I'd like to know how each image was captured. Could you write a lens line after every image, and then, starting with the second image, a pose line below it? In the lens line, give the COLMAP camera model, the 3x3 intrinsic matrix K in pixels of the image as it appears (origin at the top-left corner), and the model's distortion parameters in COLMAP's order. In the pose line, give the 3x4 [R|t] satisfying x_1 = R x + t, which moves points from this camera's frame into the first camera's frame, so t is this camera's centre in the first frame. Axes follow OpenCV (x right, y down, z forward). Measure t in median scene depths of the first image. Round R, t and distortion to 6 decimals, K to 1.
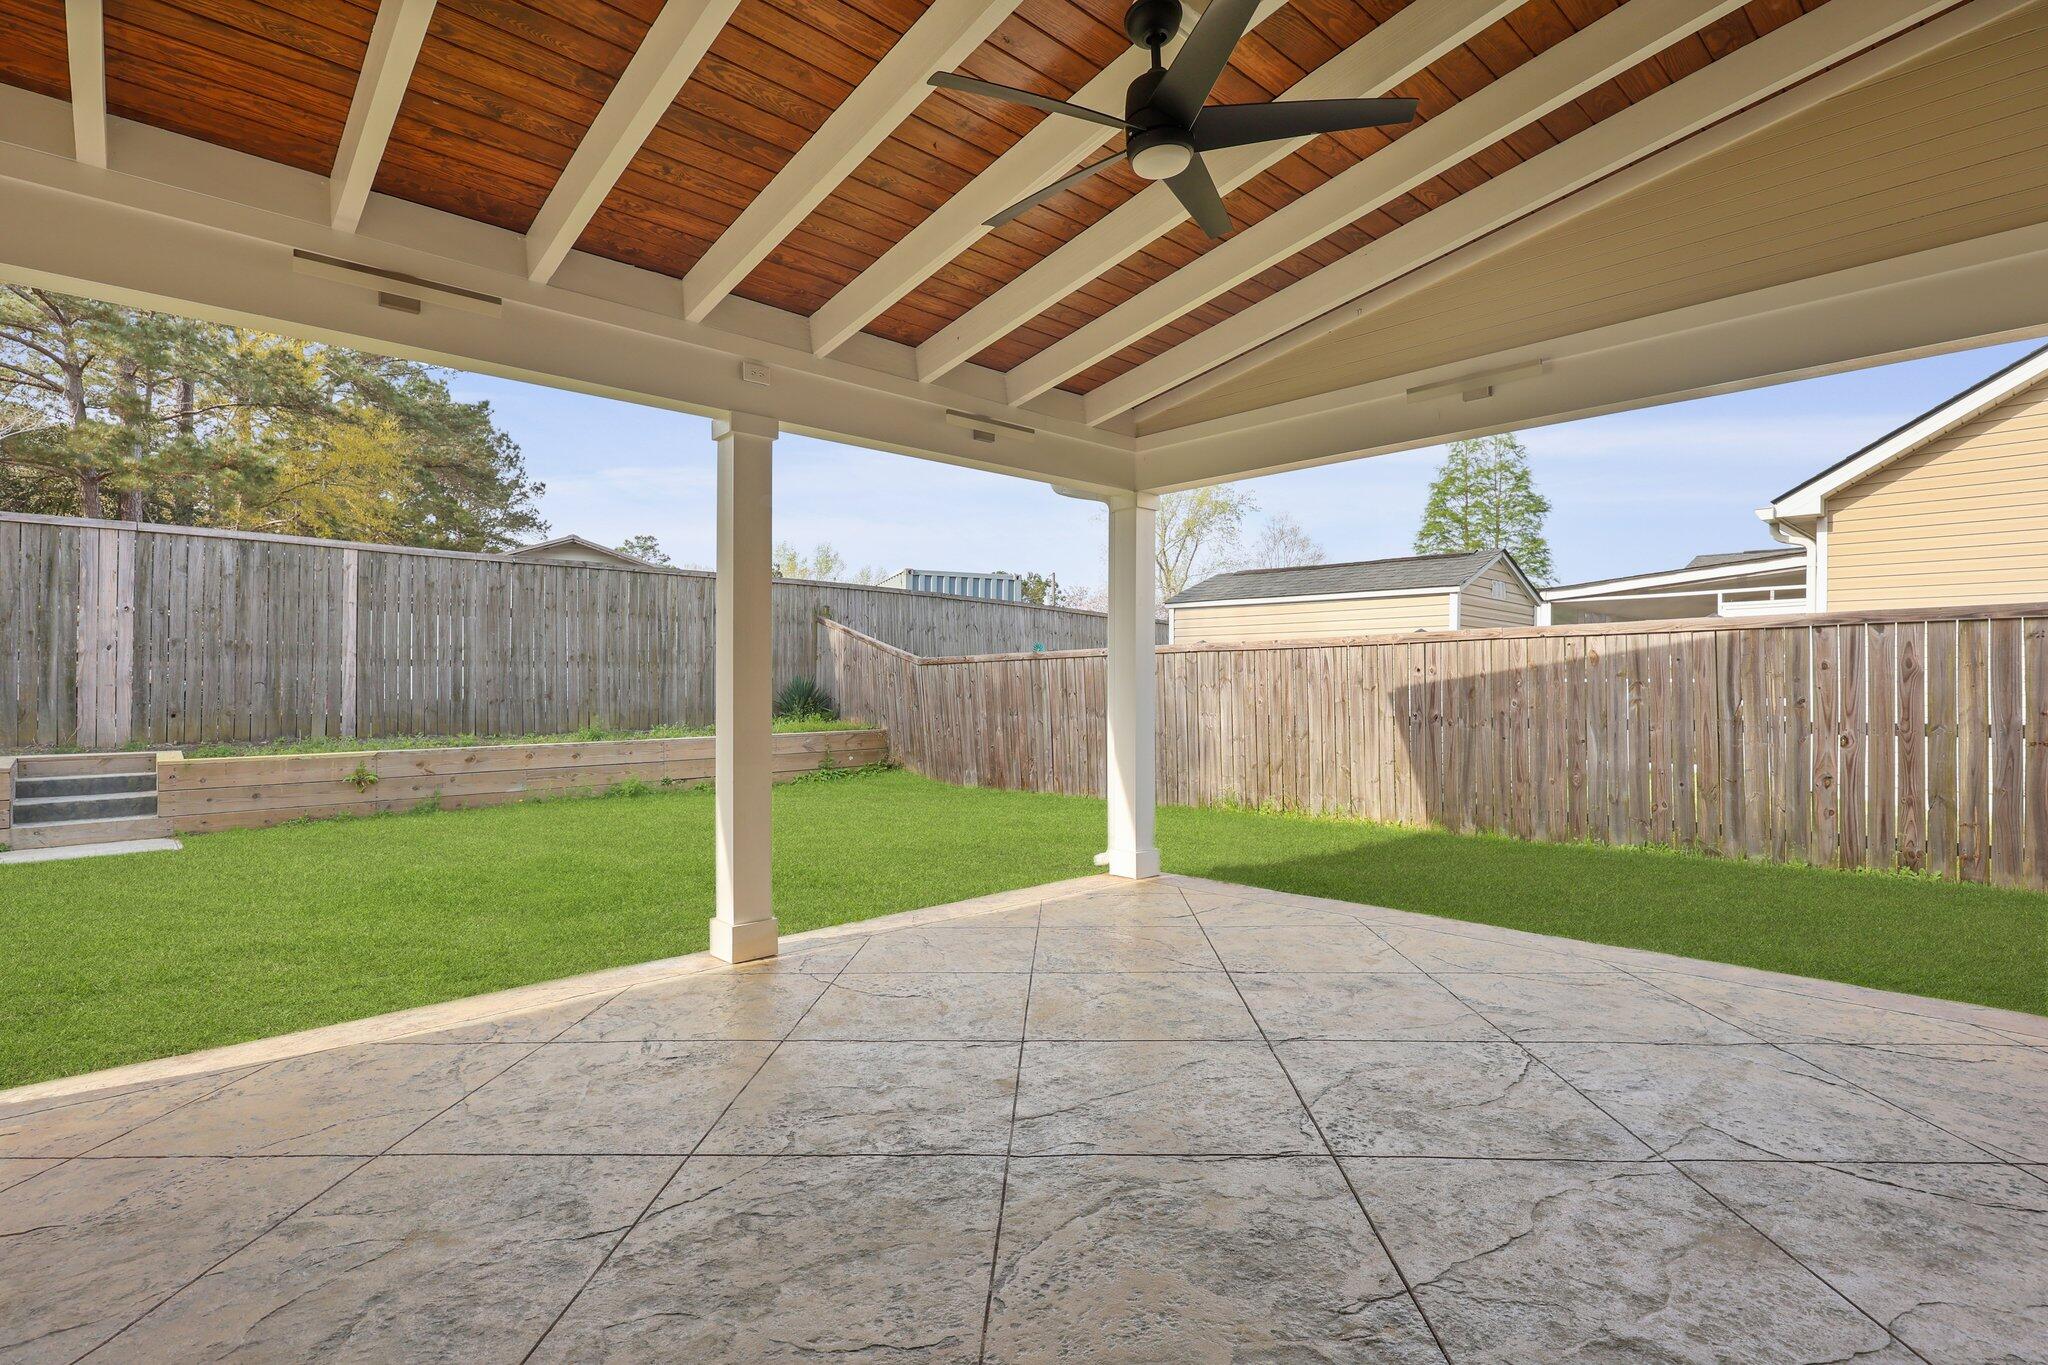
lens RADIAL K [[989.8, 0, 1022.2], [0, 989.8, 676.8], [0, 0, 1]] dist [-0.020778, -0.000478]
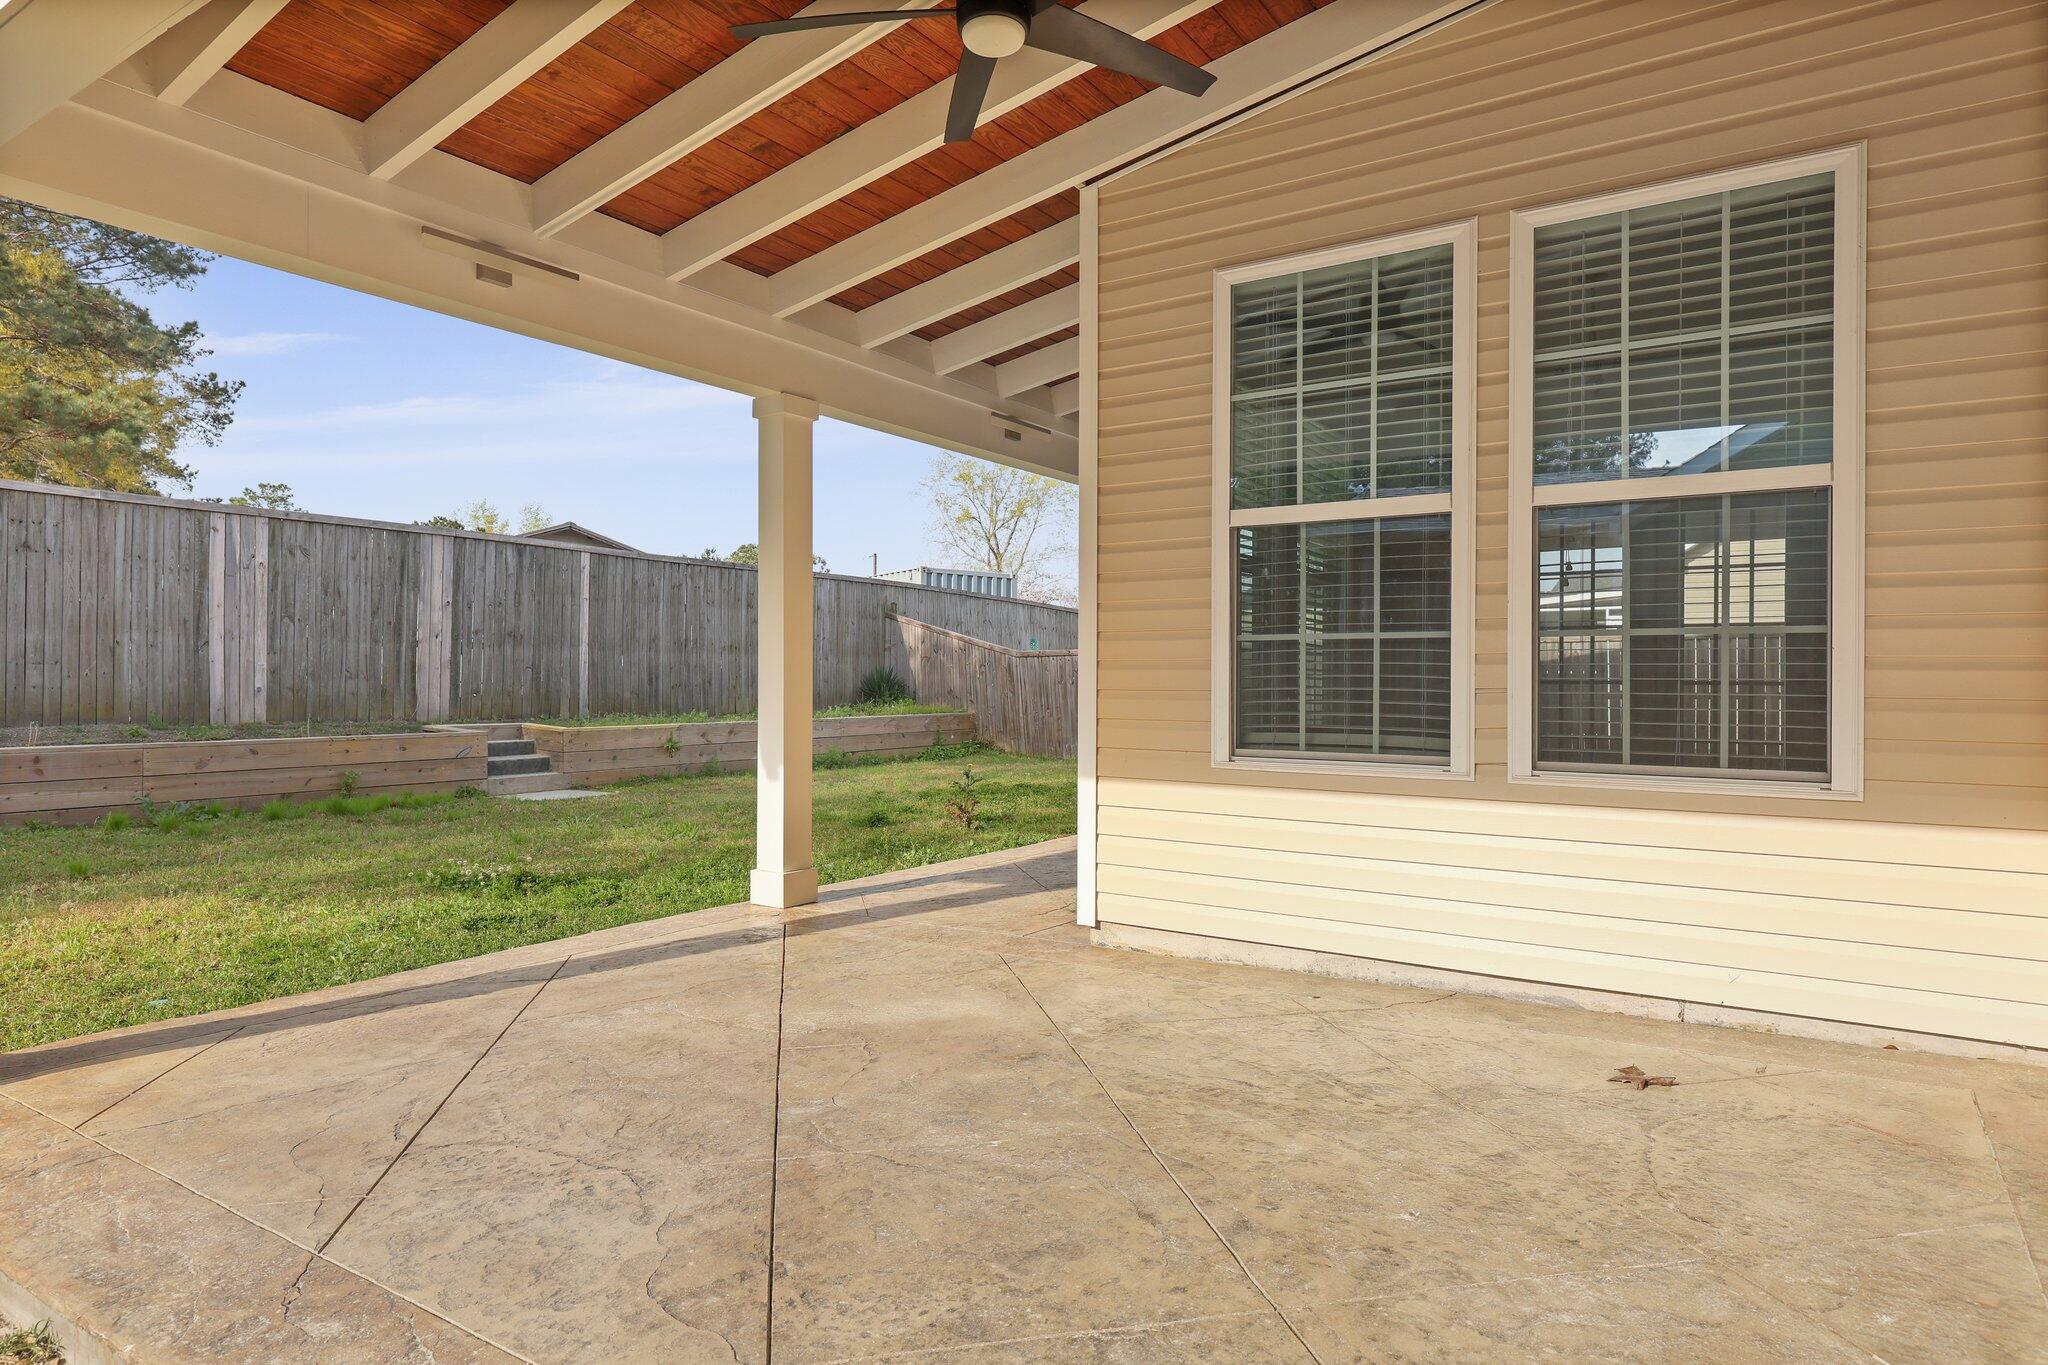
lens RADIAL K [[1223.2, 0, 1029.4], [0, 1223.2, 683.6], [0, 0, 1]] dist [-0.039937, -0.000764]
pose [[0.973835, 0.003522, 0.227230, -0.442032], [-0.005308, 0.999960, 0.007247, 0.009535], [-0.227195, -0.008264, 0.973814, -0.445970]]
